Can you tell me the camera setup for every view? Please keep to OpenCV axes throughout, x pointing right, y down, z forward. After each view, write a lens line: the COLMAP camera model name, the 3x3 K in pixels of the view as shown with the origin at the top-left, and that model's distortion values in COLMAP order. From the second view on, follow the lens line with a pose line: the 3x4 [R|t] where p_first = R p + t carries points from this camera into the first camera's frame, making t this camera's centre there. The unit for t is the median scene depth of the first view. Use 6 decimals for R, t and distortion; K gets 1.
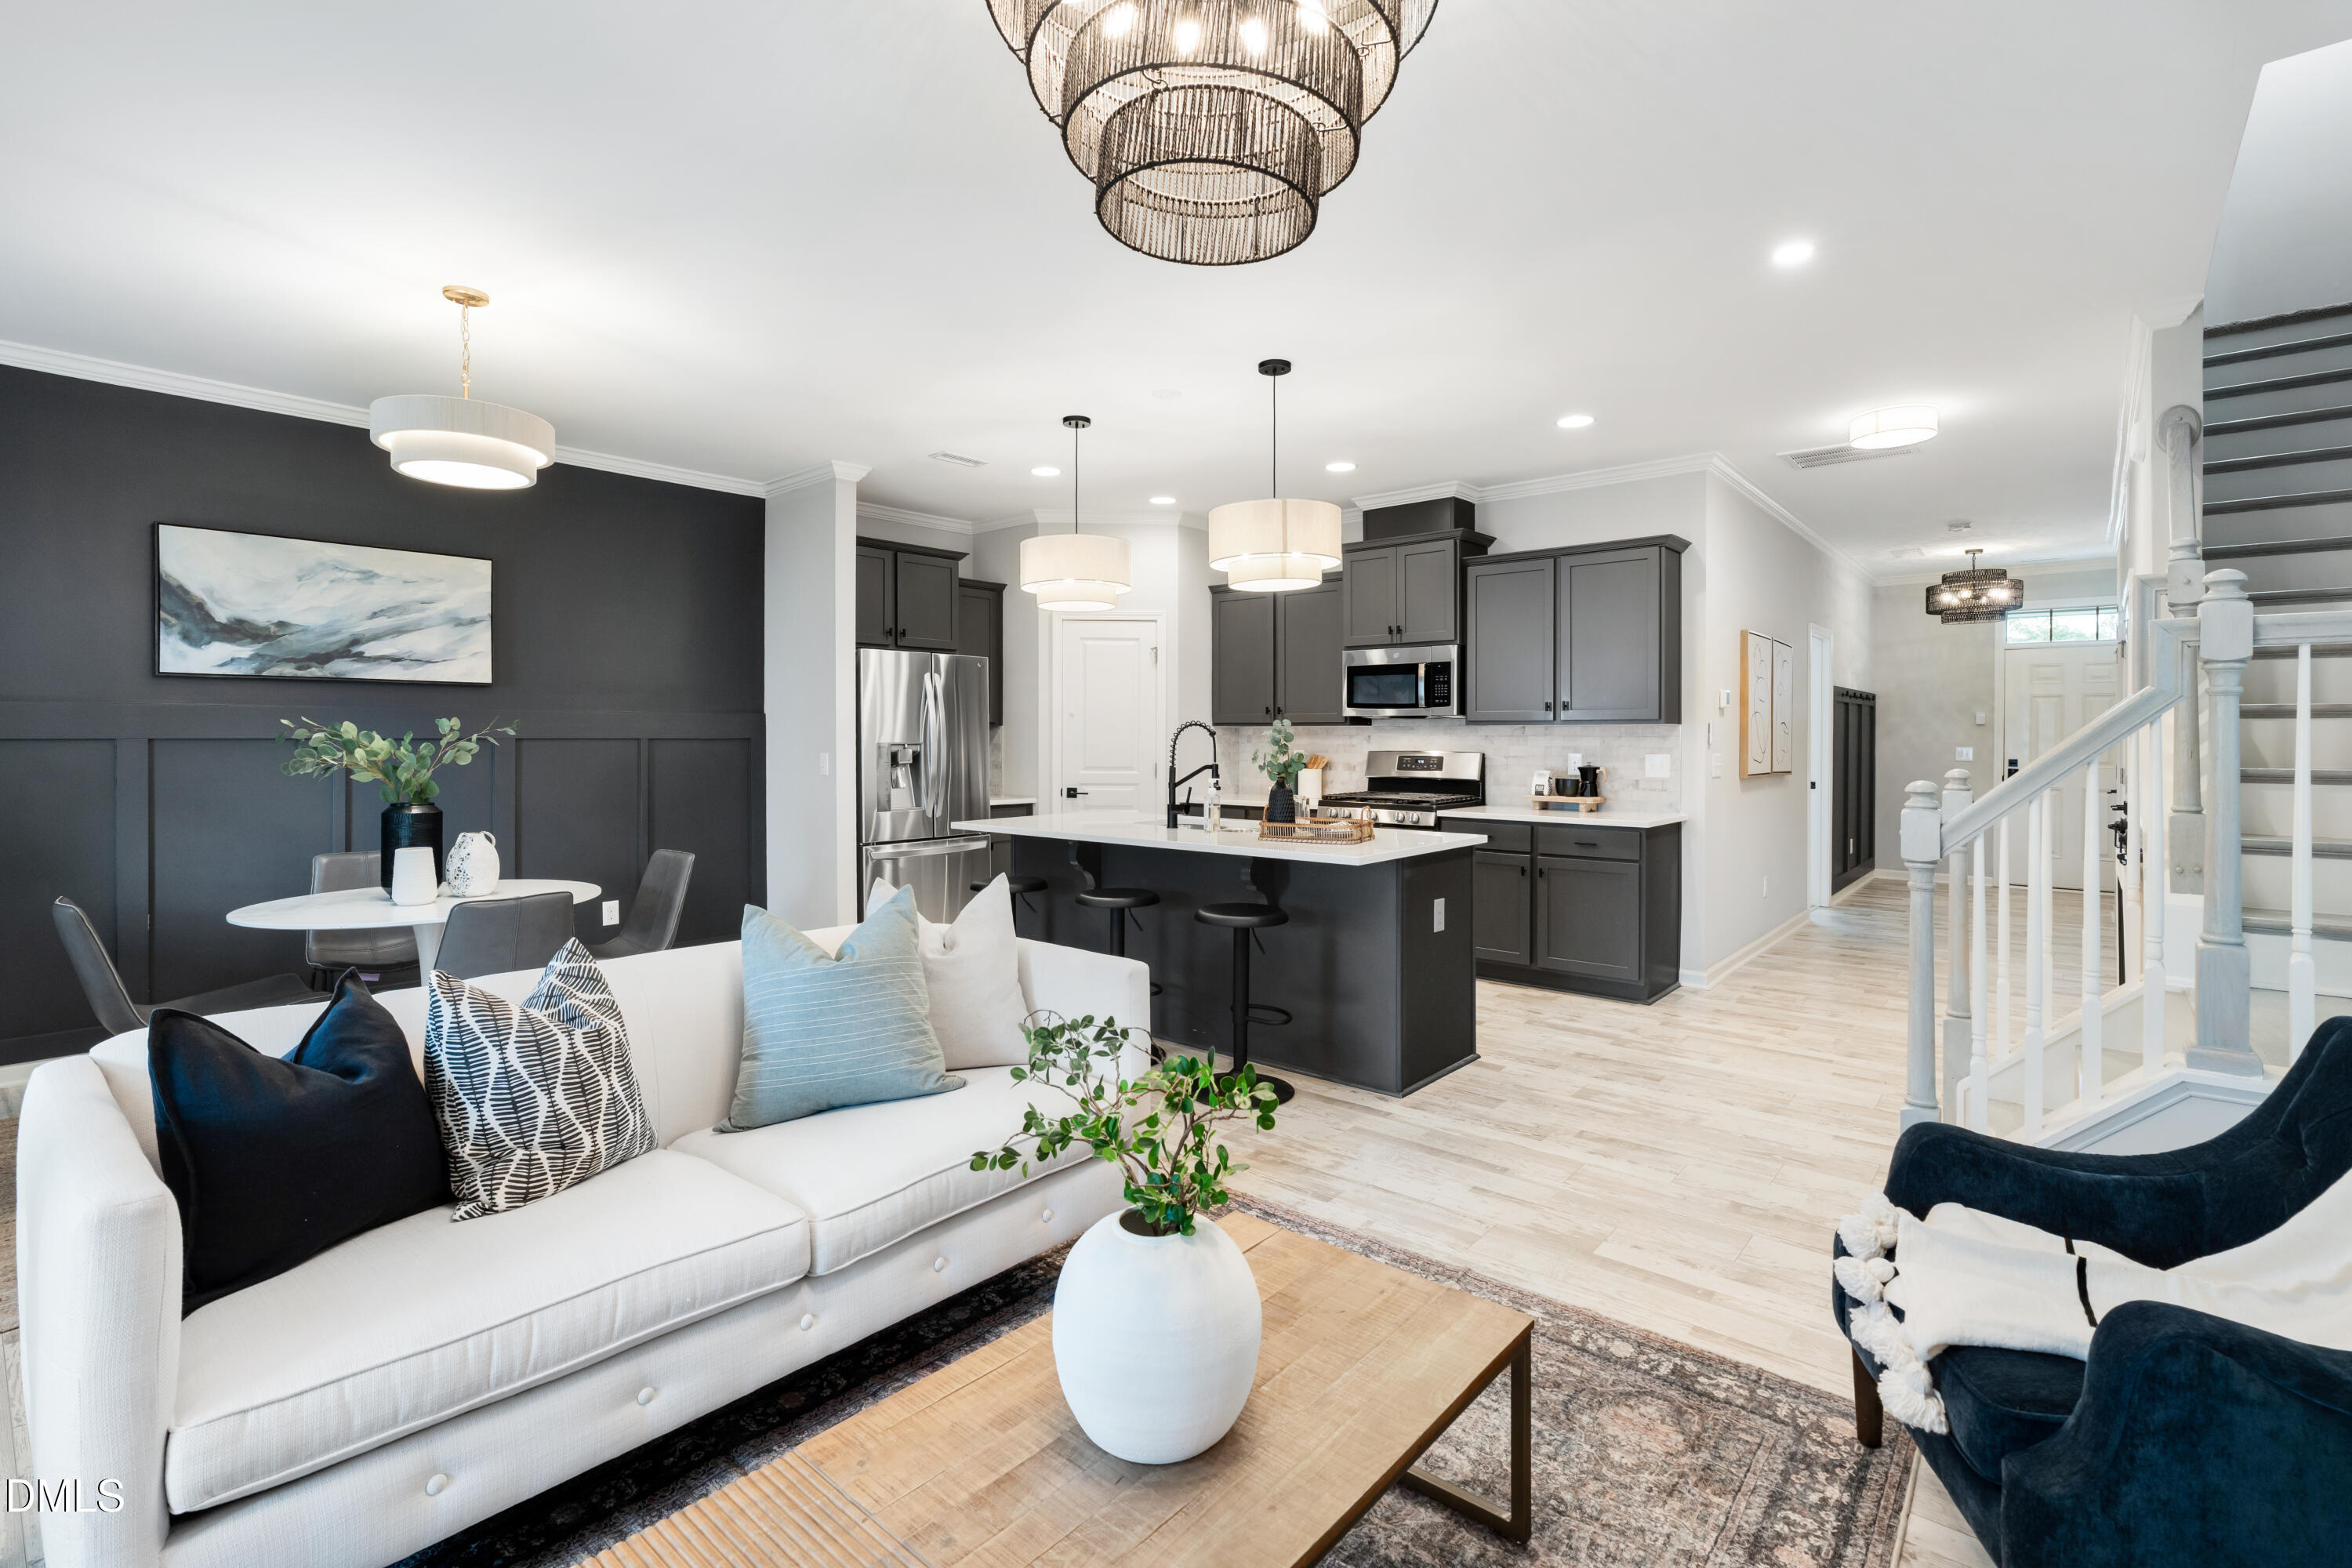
lens RADIAL K [[1057.4, 0, 1157.8], [0, 1057.4, 755.0], [0, 0, 1]] dist [-0.013514, 0.000144]
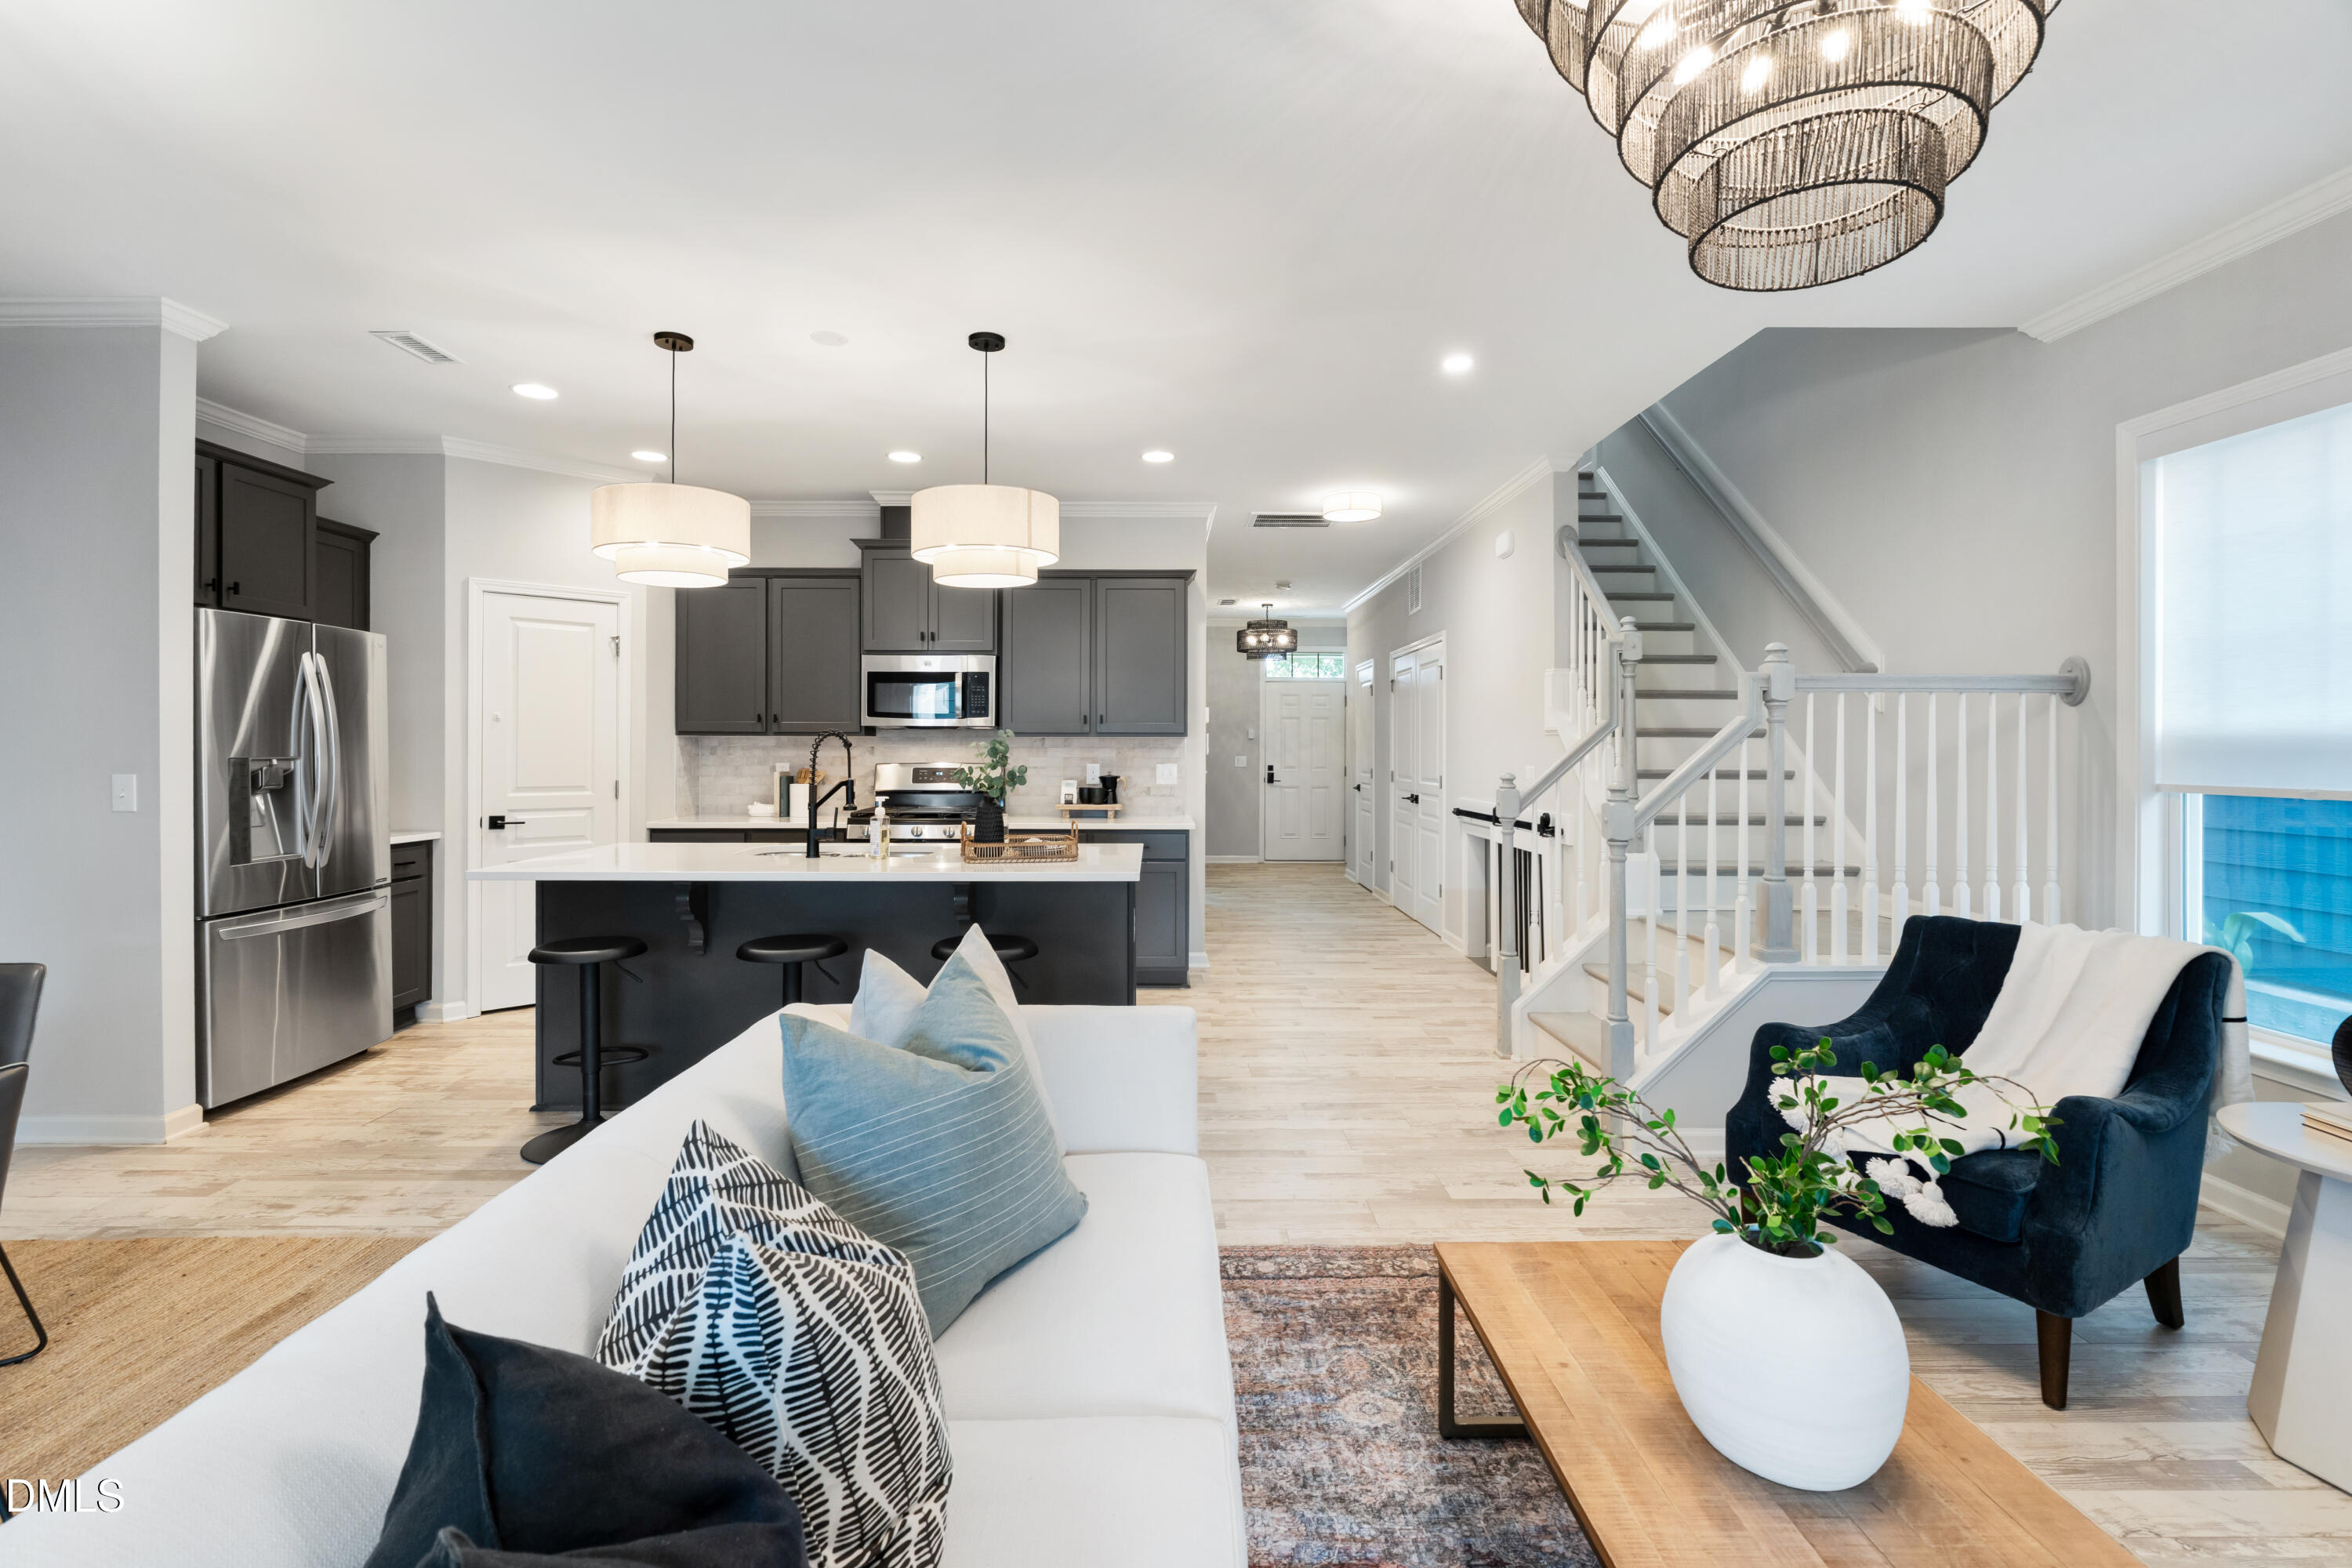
lens RADIAL K [[1057.4, 0, 1157.8], [0, 1057.4, 755.0], [0, 0, 1]] dist [-0.013514, 0.000144]
pose [[0.749979, -0.003505, 0.661453, -0.304921], [0.010609, 0.999921, -0.006730, -0.002894], [-0.661377, 0.012065, 0.749957, 0.179874]]
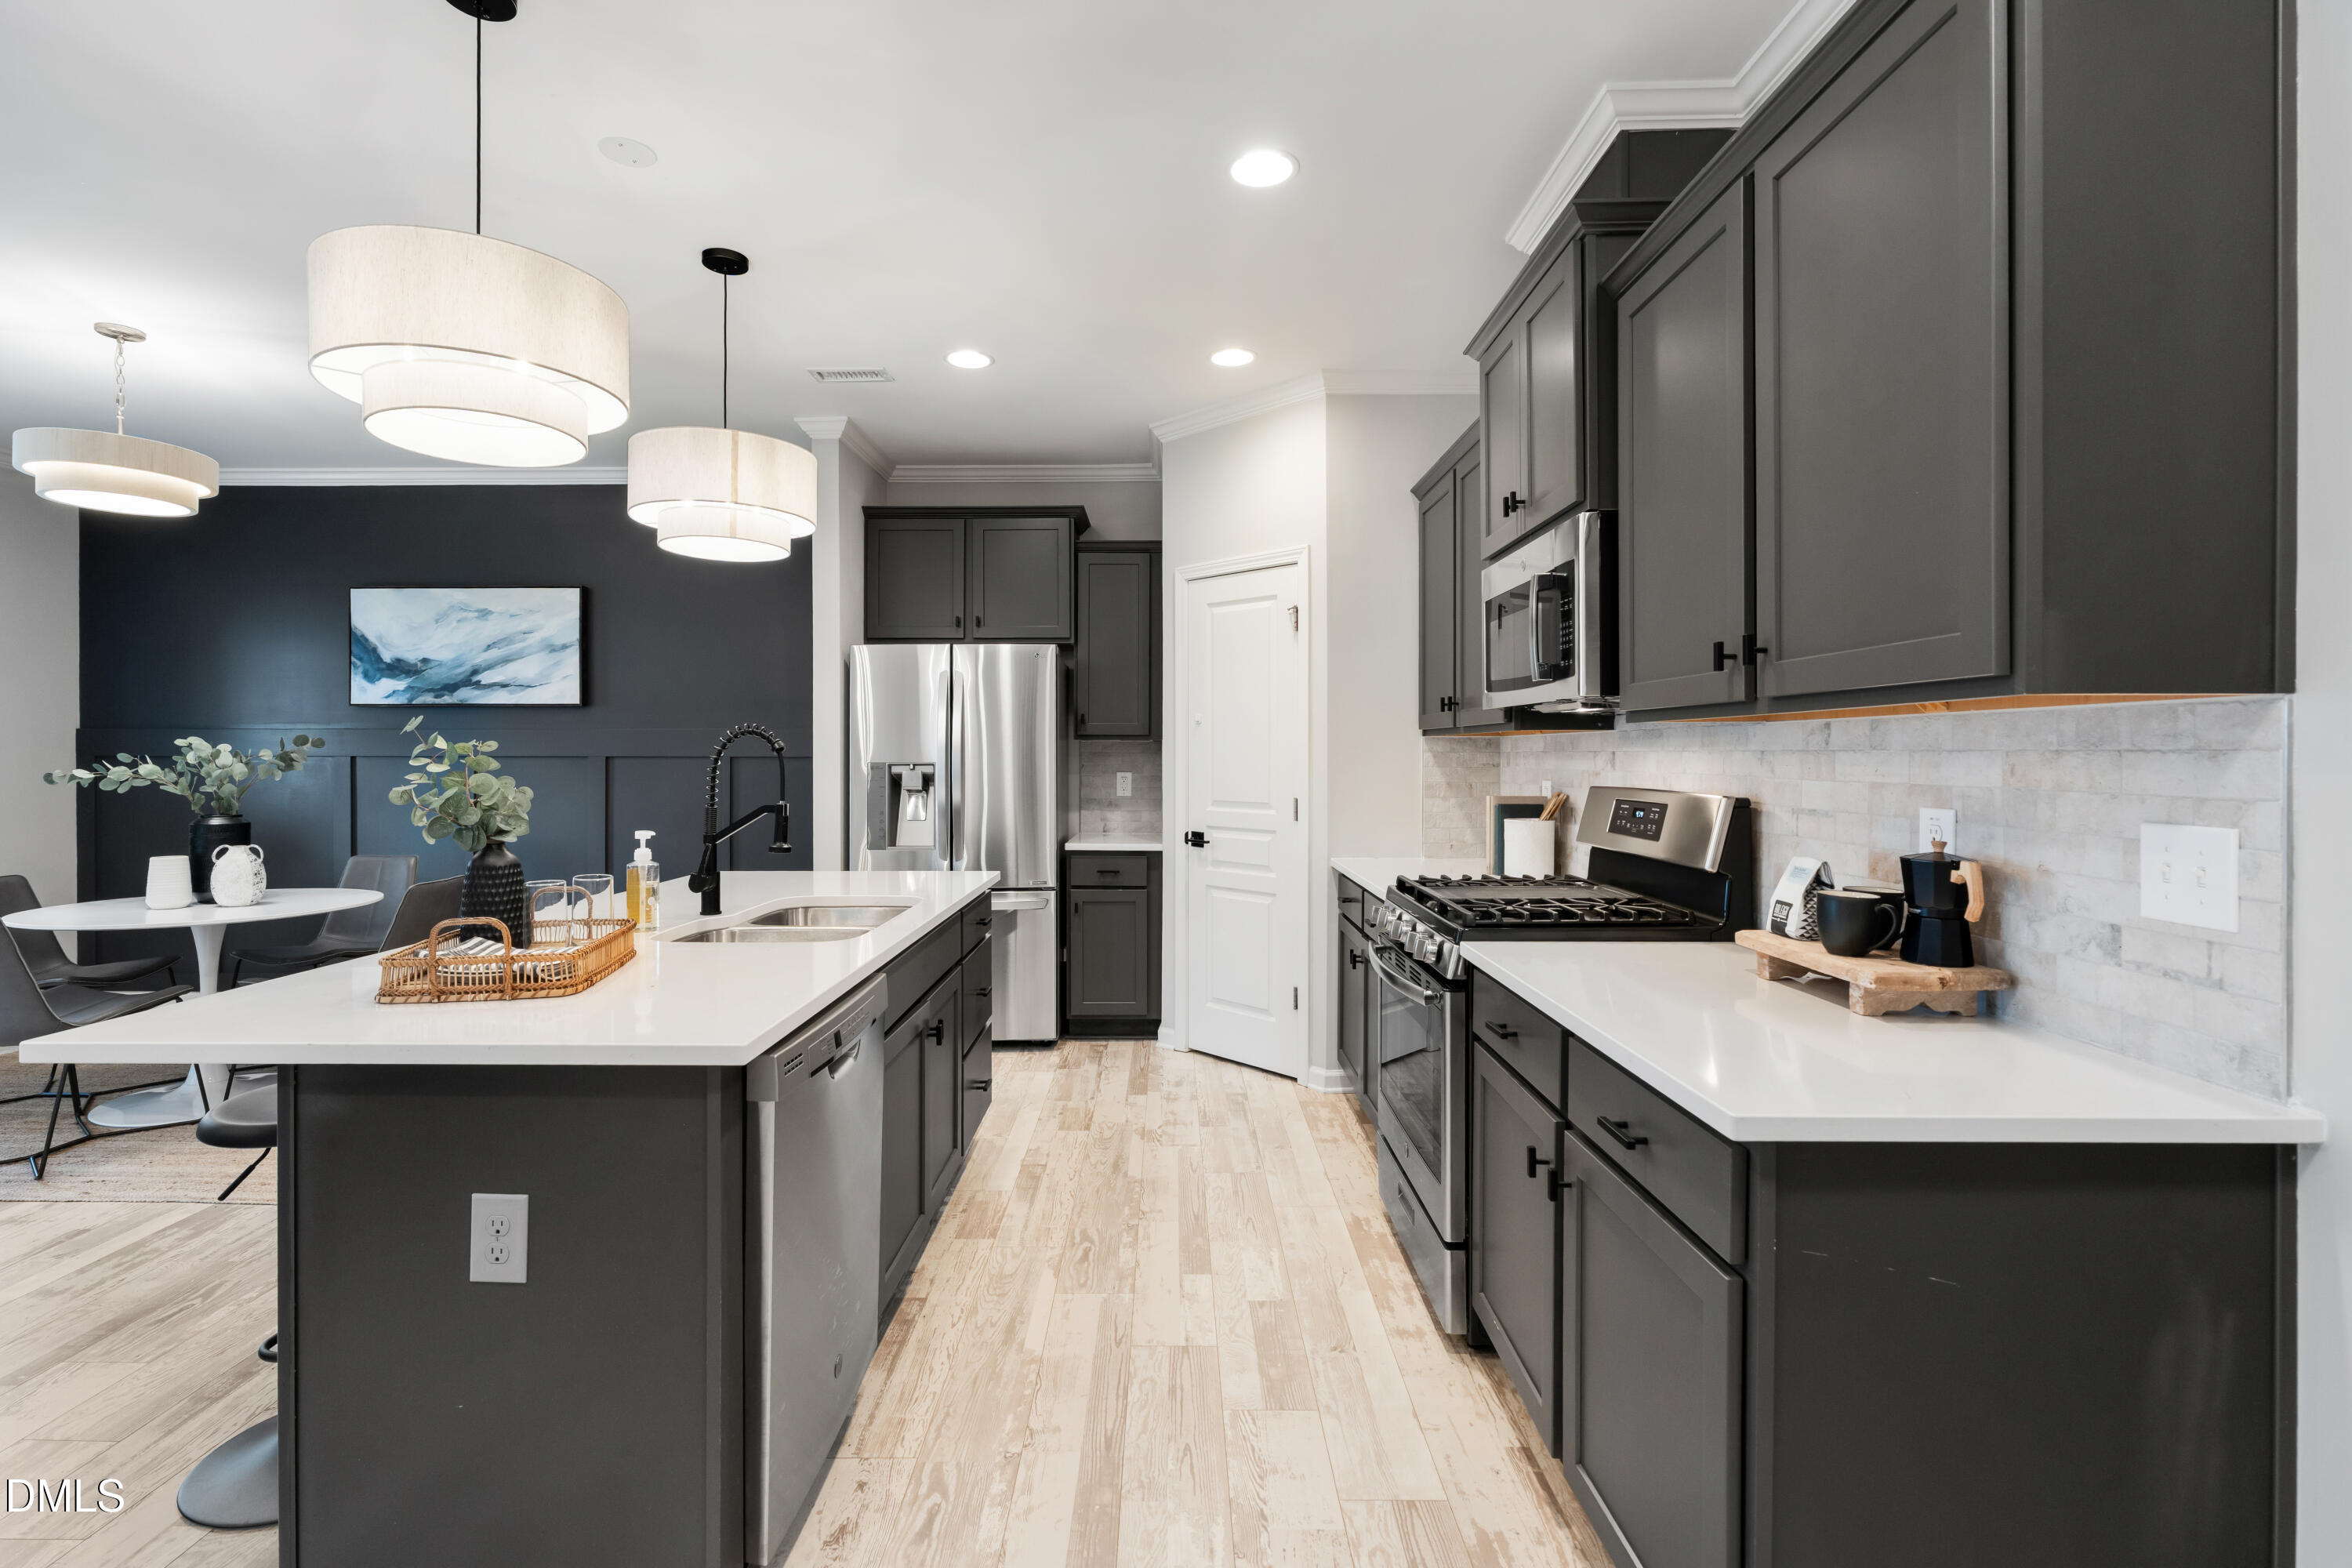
lens RADIAL K [[1057.4, 0, 1157.8], [0, 1057.4, 755.0], [0, 0, 1]] dist [-0.013514, 0.000144]
pose [[0.661084, -0.000675, -0.750312, 0.548200], [-0.013185, 0.999835, -0.012517, -0.011660], [0.750196, 0.018167, 0.660966, 0.743890]]
